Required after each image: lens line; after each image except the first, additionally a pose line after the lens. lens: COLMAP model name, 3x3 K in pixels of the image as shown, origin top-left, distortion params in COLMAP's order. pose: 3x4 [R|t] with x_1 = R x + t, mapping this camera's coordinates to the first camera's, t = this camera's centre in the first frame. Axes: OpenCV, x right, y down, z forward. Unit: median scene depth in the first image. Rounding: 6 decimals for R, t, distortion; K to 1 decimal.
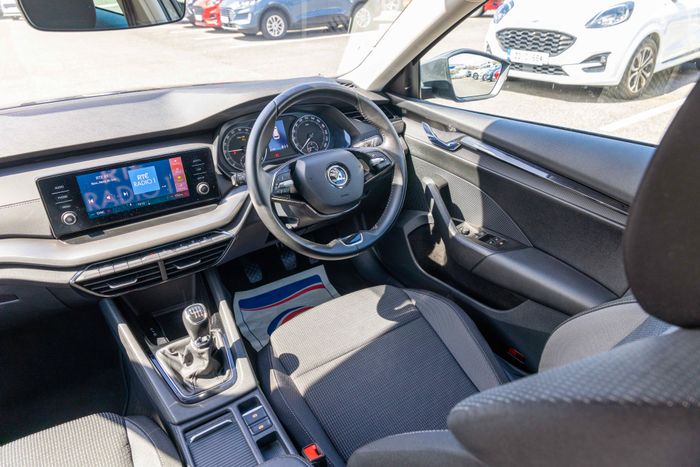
lens RADIAL K [[449.0, 0, 350.0], [0, 449.0, 233.5], [0, 0, 1]] dist [0.003523, -0.003560]
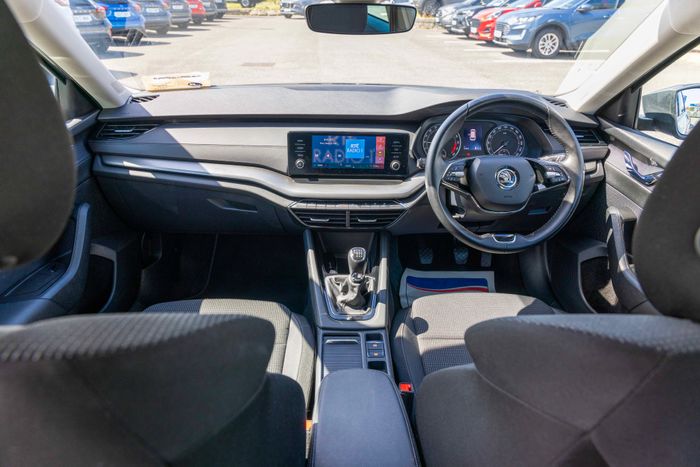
lens RADIAL K [[449.0, 0, 350.0], [0, 449.0, 233.5], [0, 0, 1]] dist [0.003523, -0.003560]
pose [[0.853850, 0.271305, -0.444222, 0.163697], [-0.282093, 0.958417, 0.043128, 0.060495], [0.437451, 0.088487, 0.894878, -0.143194]]
